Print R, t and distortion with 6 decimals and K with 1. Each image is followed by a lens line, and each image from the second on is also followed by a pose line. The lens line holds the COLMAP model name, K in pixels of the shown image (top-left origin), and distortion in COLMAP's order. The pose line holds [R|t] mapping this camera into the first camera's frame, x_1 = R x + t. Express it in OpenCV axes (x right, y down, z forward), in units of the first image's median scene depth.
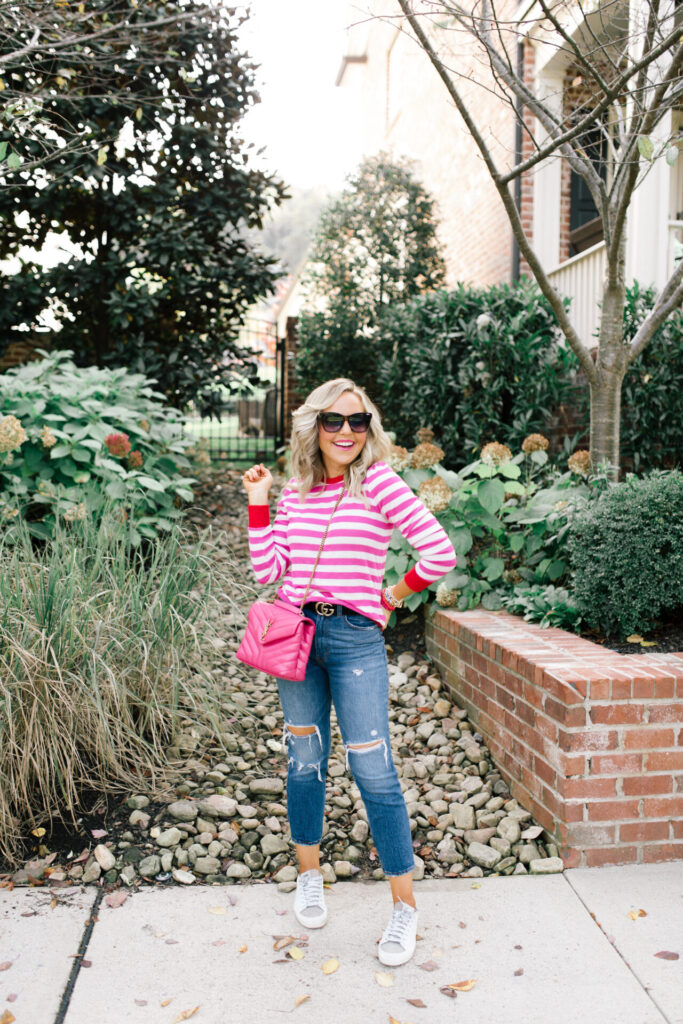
lens RADIAL K [[956.1, 0, 343.7], [0, 956.1, 513.5], [0, 0, 1]] dist [-0.037082, 0.000000]
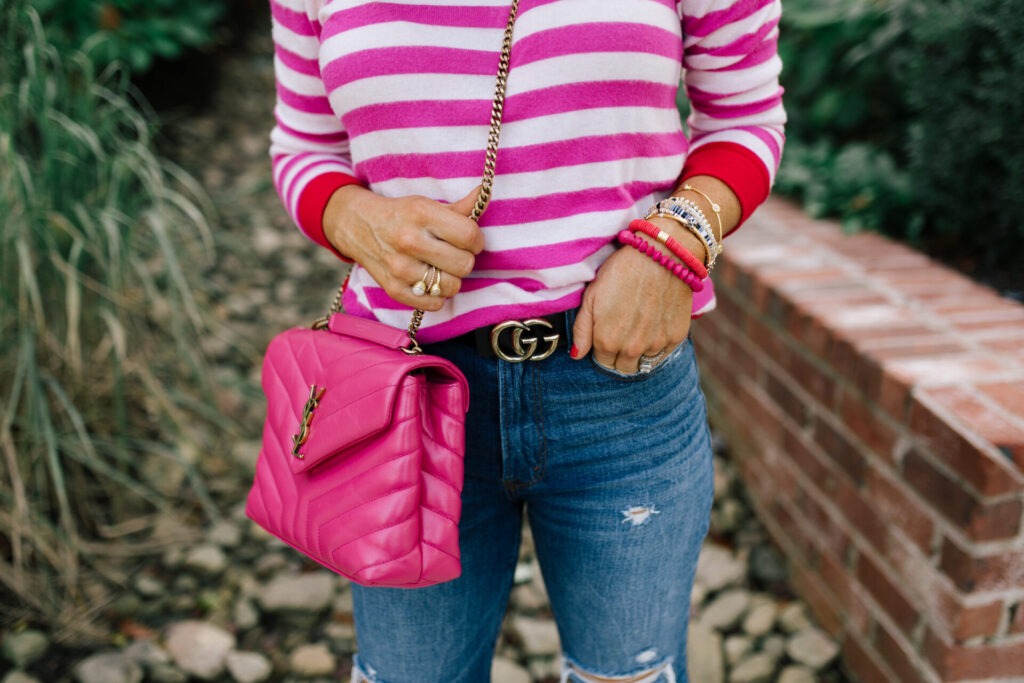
lens RADIAL K [[956.1, 0, 514.8], [0, 956.1, 345.7], [0, 0, 1]] dist [-0.037082, 0.000000]
pose [[0.999964, -0.008426, -0.000692, 0.031546], [0.008185, 0.944380, 0.328755, 0.005600], [-0.002117, -0.328749, 0.944415, 0.580418]]
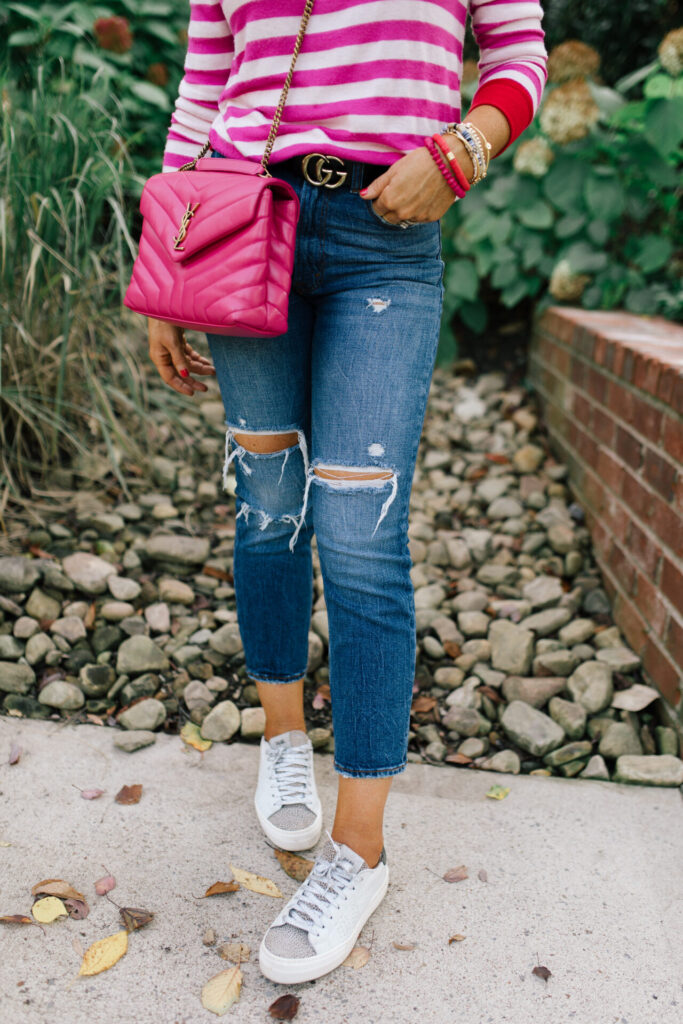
lens RADIAL K [[956.1, 0, 350.4], [0, 956.1, 500.6], [0, 0, 1]] dist [-0.037082, 0.000000]
pose [[0.981059, 0.113361, -0.157074, 0.109256], [-0.073668, 0.968294, 0.238706, 0.111962], [0.179154, -0.222613, 0.958304, 0.472190]]
